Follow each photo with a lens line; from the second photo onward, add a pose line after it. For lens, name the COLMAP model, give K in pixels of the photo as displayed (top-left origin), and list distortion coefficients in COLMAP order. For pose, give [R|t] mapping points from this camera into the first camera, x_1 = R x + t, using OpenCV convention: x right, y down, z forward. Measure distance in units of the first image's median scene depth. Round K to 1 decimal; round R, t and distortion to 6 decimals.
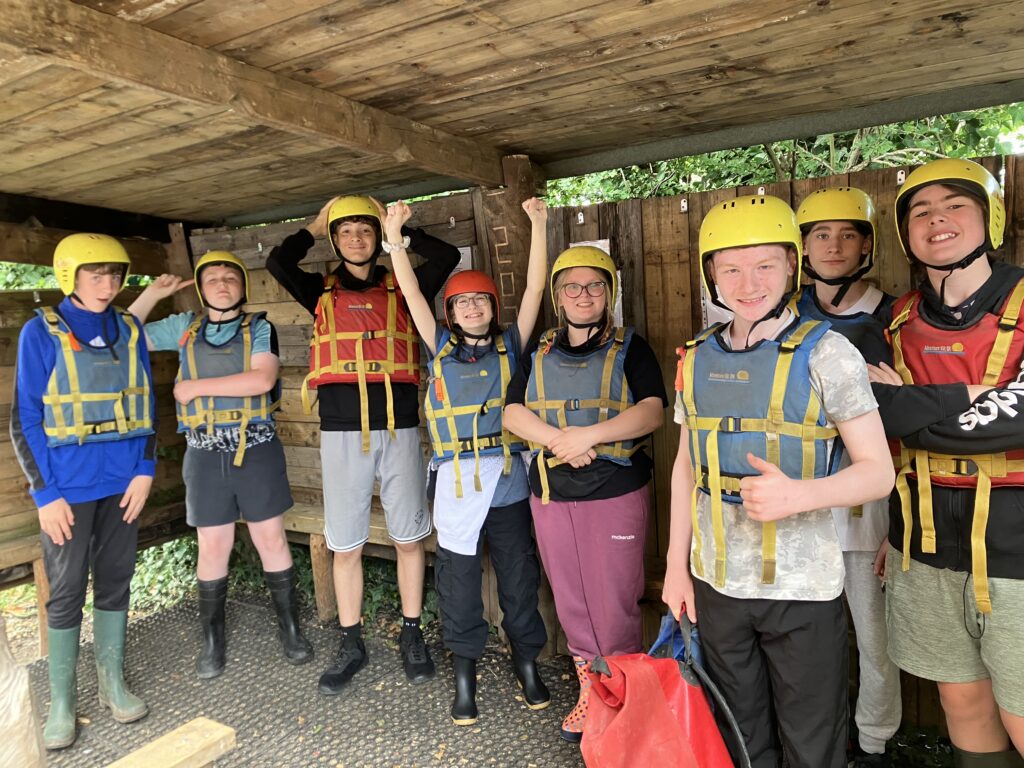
lens RADIAL K [[845.2, 0, 512.0], [0, 845.2, 384.0], [0, 0, 1]] dist [0.037431, -0.046498]
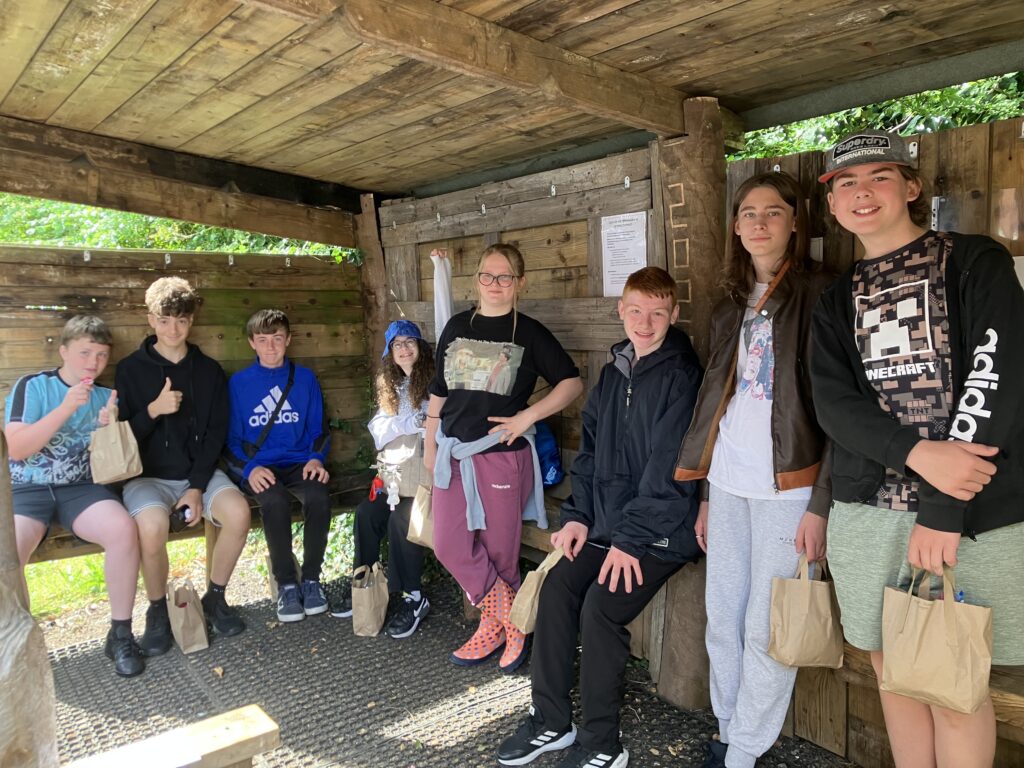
lens RADIAL K [[839.9, 0, 512.0], [0, 839.9, 384.0], [0, 0, 1]] dist [0.002078, 0.022613]
pose [[0.949406, 0.074886, -0.304991, 0.100301], [-0.079952, 0.996790, -0.004136, 0.027409], [0.303702, 0.028312, 0.952346, 0.167286]]
